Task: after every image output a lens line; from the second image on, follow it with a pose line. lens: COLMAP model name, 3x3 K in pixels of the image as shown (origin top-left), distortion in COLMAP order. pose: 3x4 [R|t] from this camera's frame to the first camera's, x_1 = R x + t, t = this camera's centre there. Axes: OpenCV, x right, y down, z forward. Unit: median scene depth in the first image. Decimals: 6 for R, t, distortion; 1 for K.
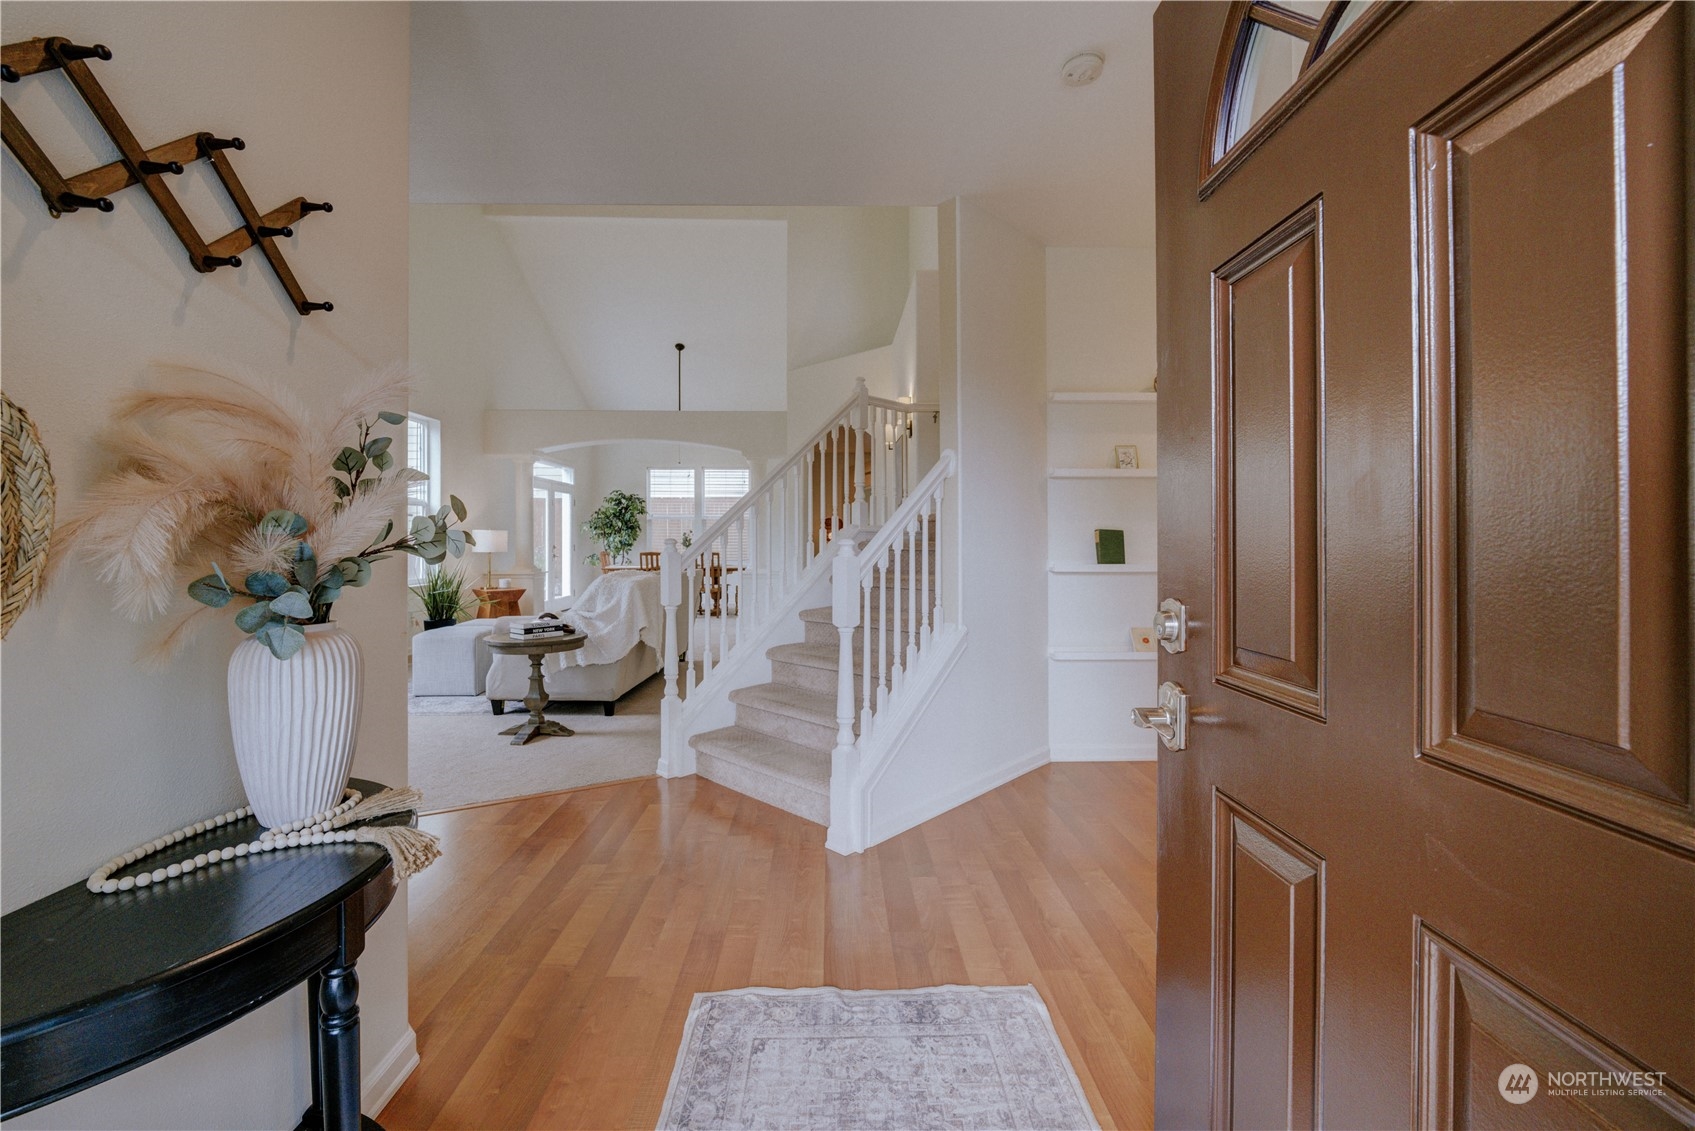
lens RADIAL K [[693.6, 0, 844.7], [0, 693.6, 534.5], [0, 0, 1]] dist [-0.011429, -0.000301]
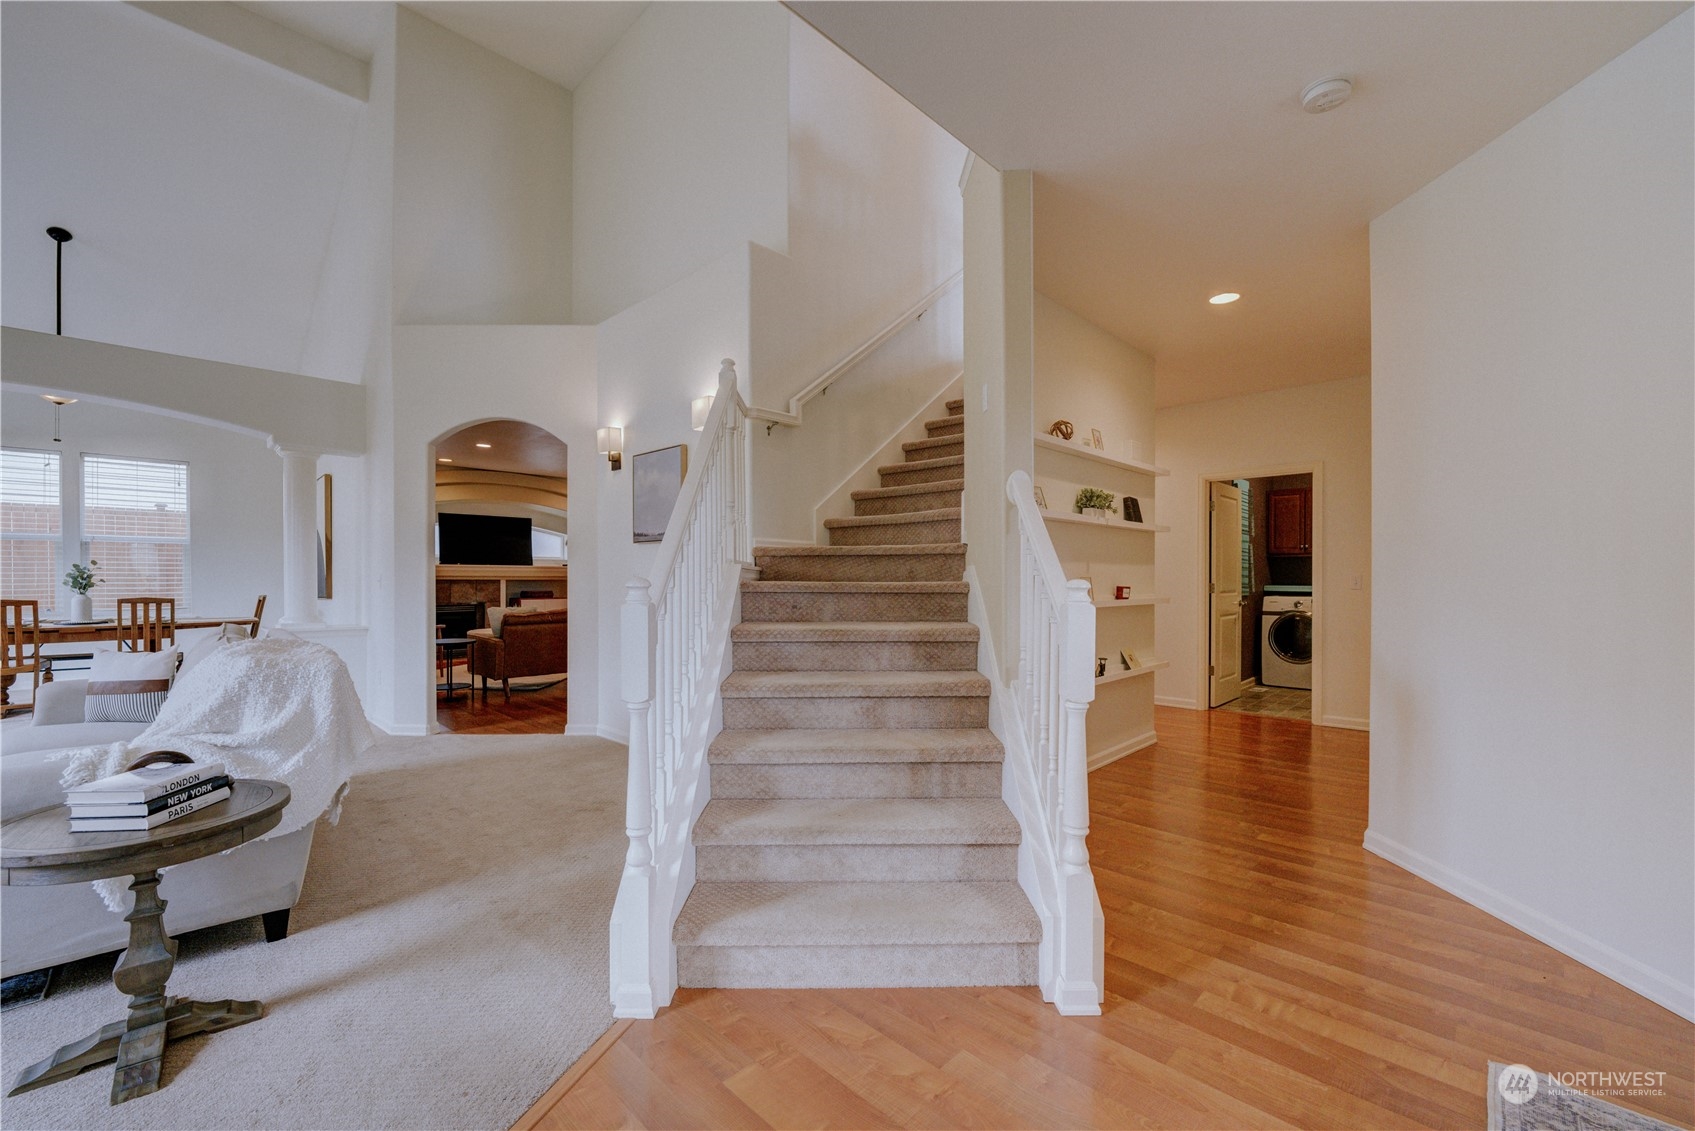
lens RADIAL K [[693.6, 0, 847.2], [0, 693.6, 583.6], [0, 0, 1]] dist [-0.011429, -0.000301]
pose [[0.716219, -0.002026, 0.697872, -0.398420], [-0.006997, 0.999925, 0.010083, 0.002385], [-0.697840, -0.012105, 0.716151, 0.382534]]
